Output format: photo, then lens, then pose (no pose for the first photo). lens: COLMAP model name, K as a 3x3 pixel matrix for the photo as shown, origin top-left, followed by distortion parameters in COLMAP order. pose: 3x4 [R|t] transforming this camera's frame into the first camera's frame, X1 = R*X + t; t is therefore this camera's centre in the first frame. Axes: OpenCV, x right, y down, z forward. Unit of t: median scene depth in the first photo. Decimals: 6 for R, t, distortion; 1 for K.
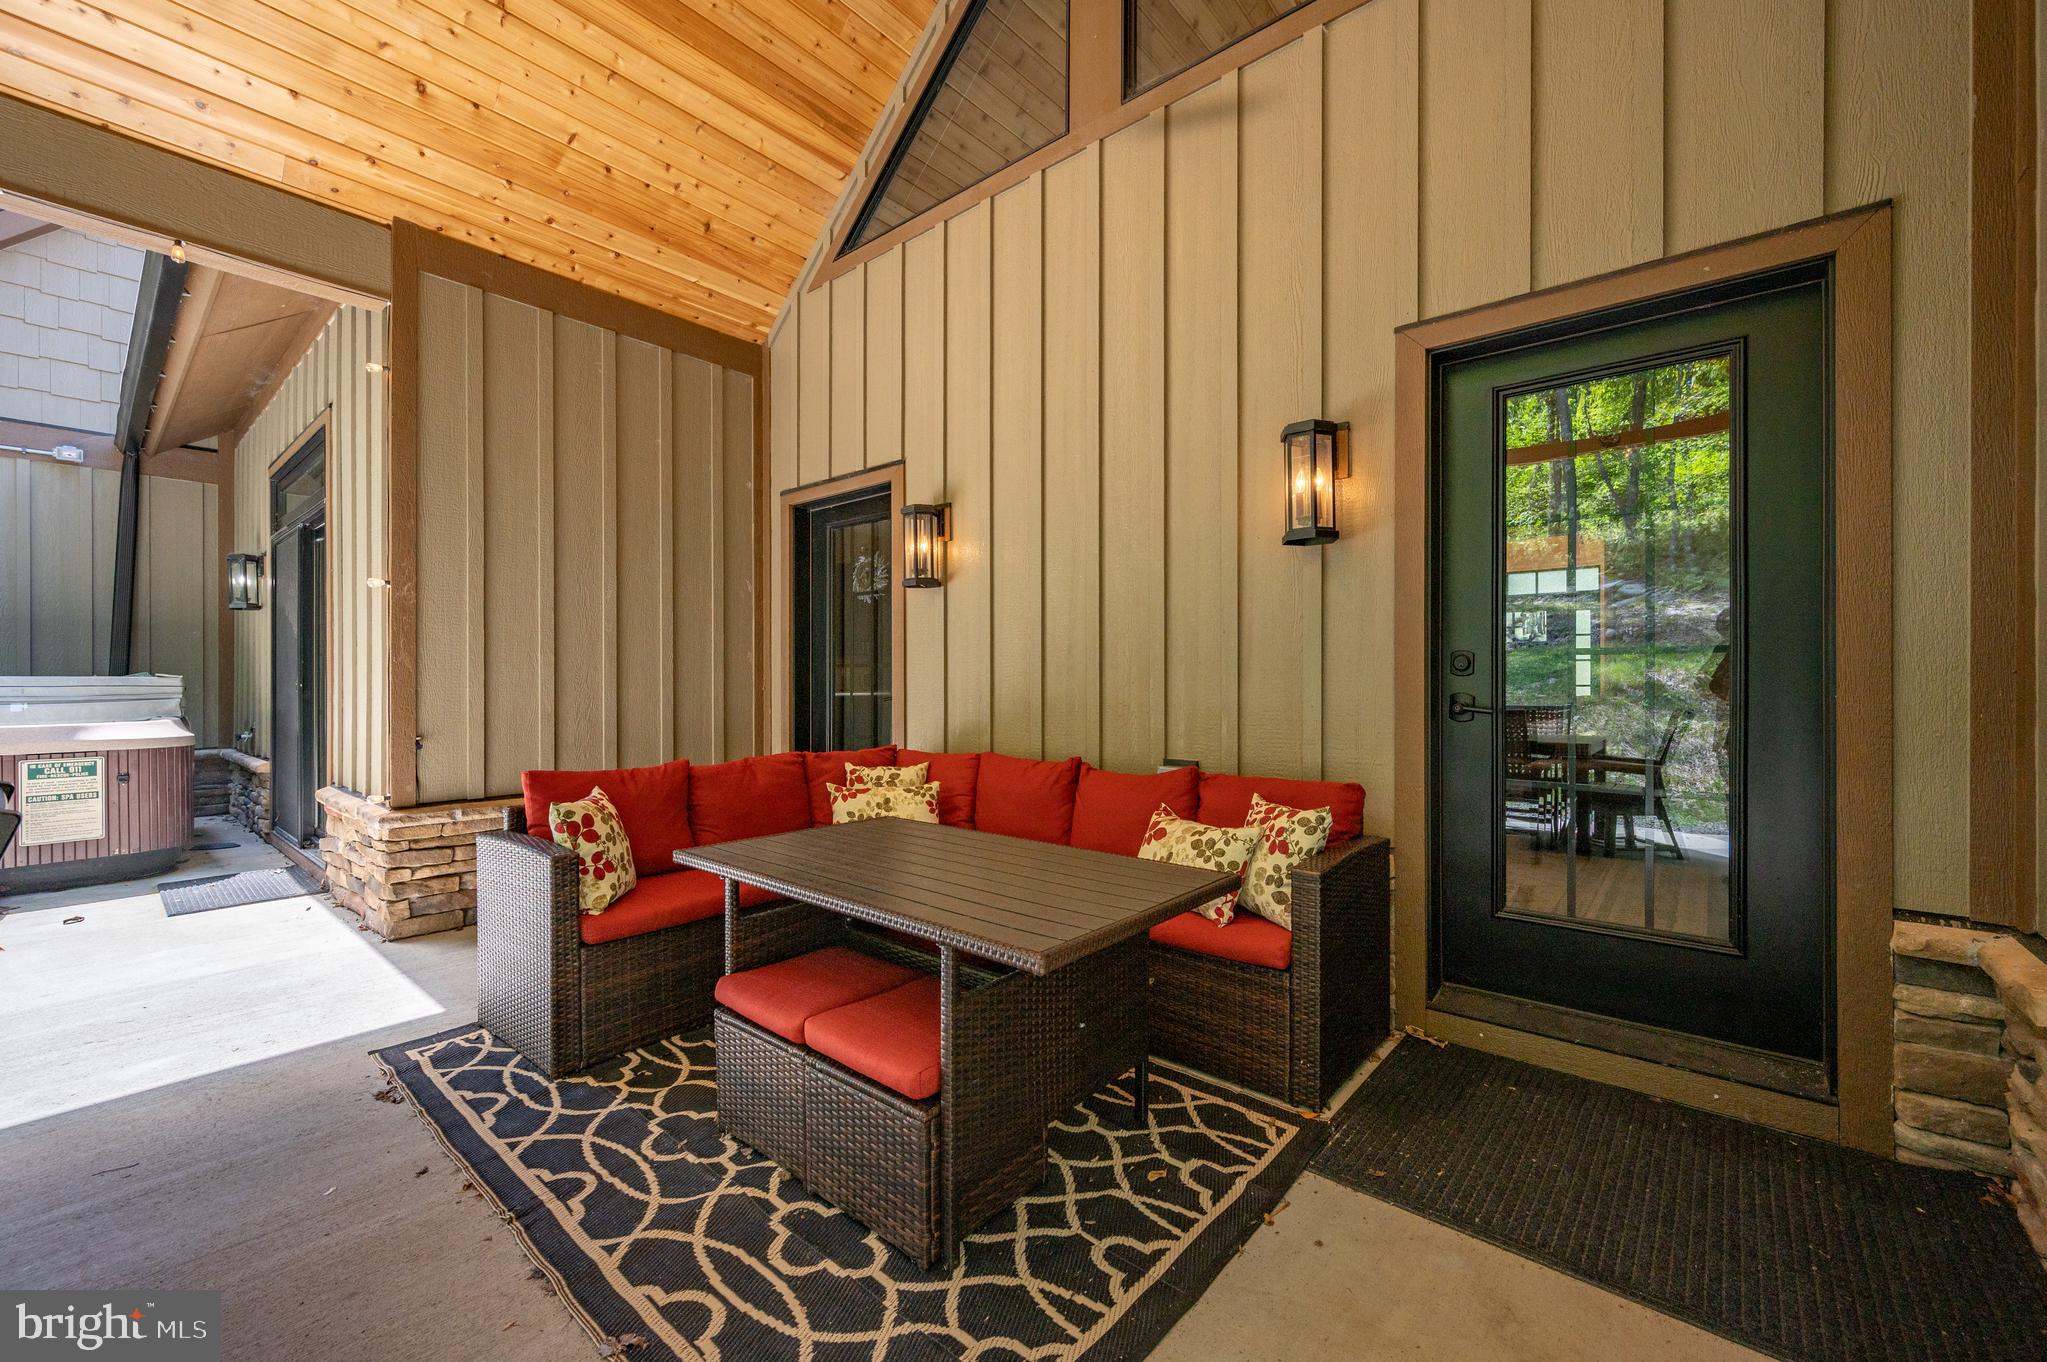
lens RADIAL K [[822.2, 0, 1023.5], [0, 822.2, 681.0], [0, 0, 1]] dist [-0.000626, 0.000034]
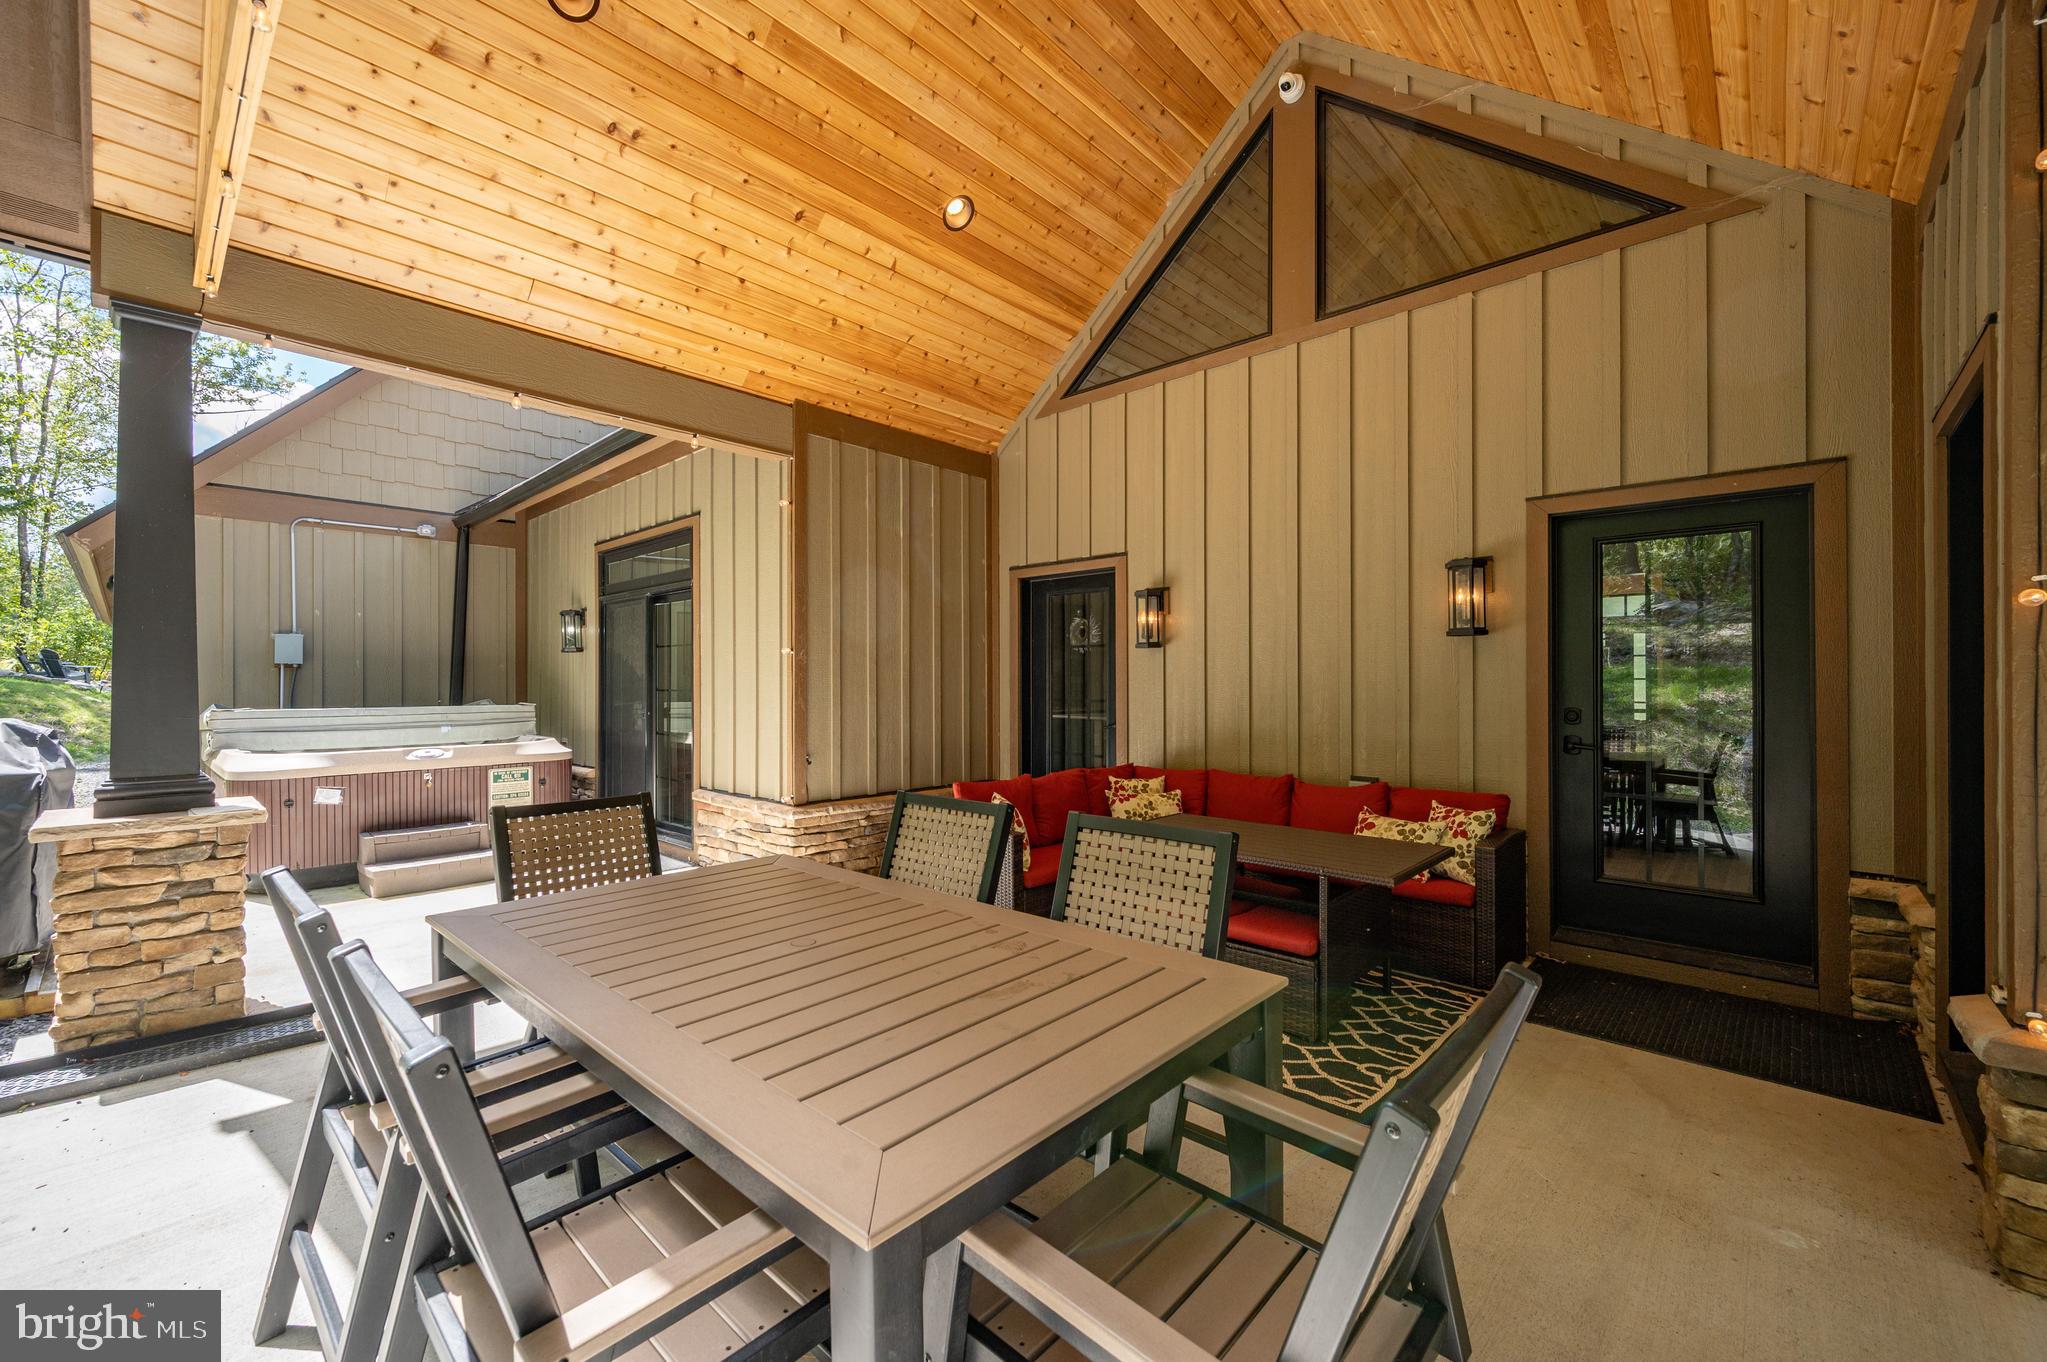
lens RADIAL K [[830.5, 0, 990.0], [0, 830.5, 677.9], [0, 0, 1]] dist [-0.000772, -0.000513]
pose [[0.998139, -0.000682, -0.060976, -0.361112], [0.000316, 0.999982, -0.006008, -0.066819], [0.060979, 0.005977, 0.998121, -0.484000]]
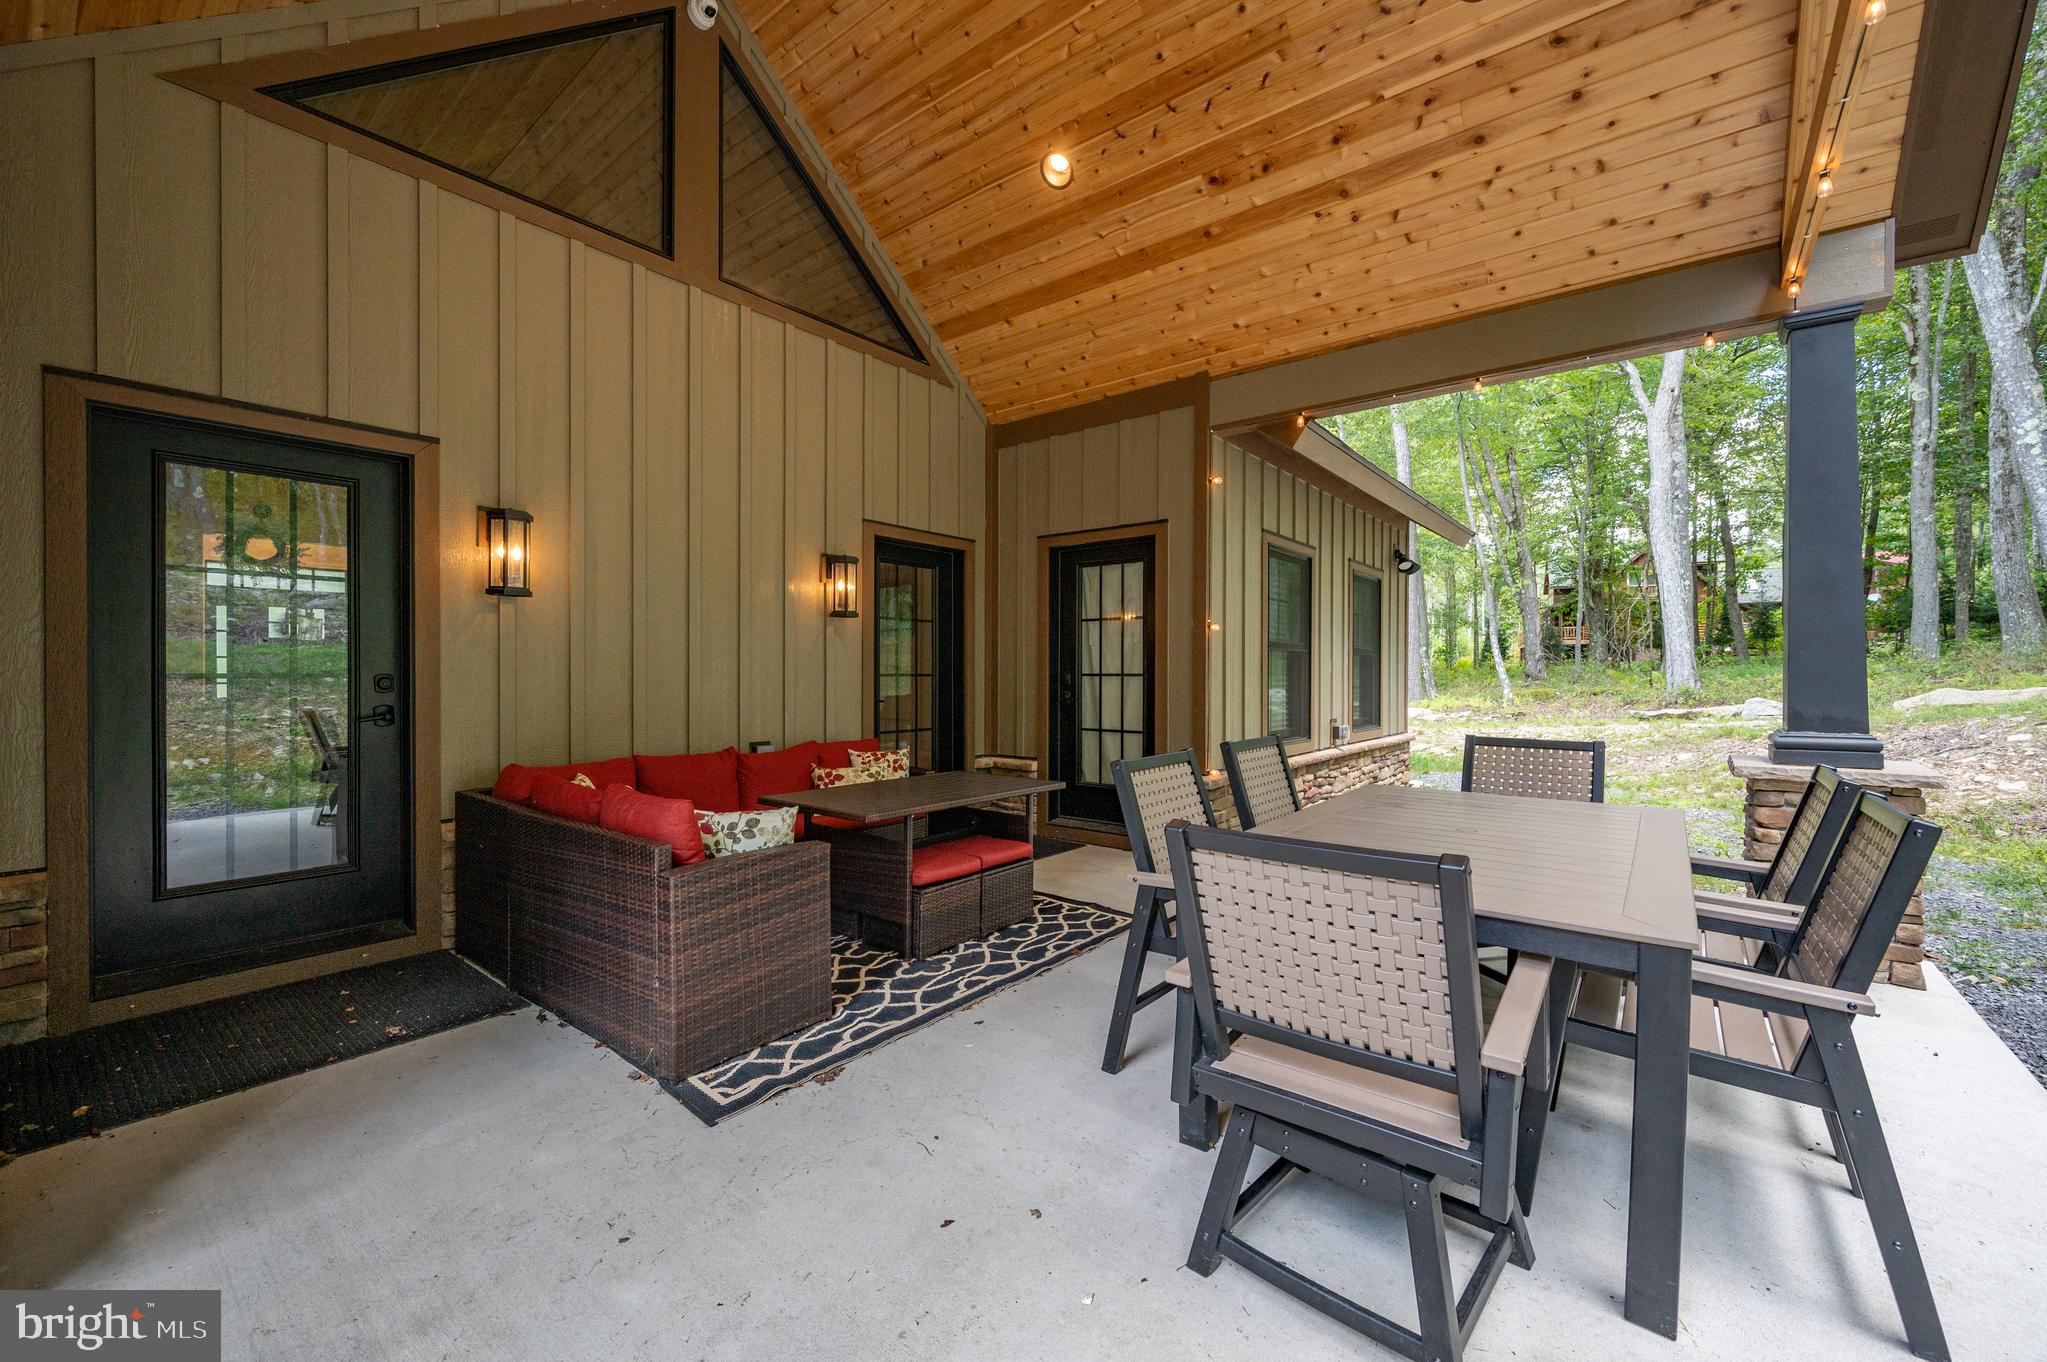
lens RADIAL K [[808.7, 0, 1023.5], [0, 808.7, 681.0], [0, 0, 1]] dist [0.000310, -0.000035]
pose [[-0.024854, -0.005667, 0.999675, -1.263104], [0.003844, 0.999976, 0.005764, -0.024459], [-0.999684, 0.003987, -0.024832, 0.513338]]
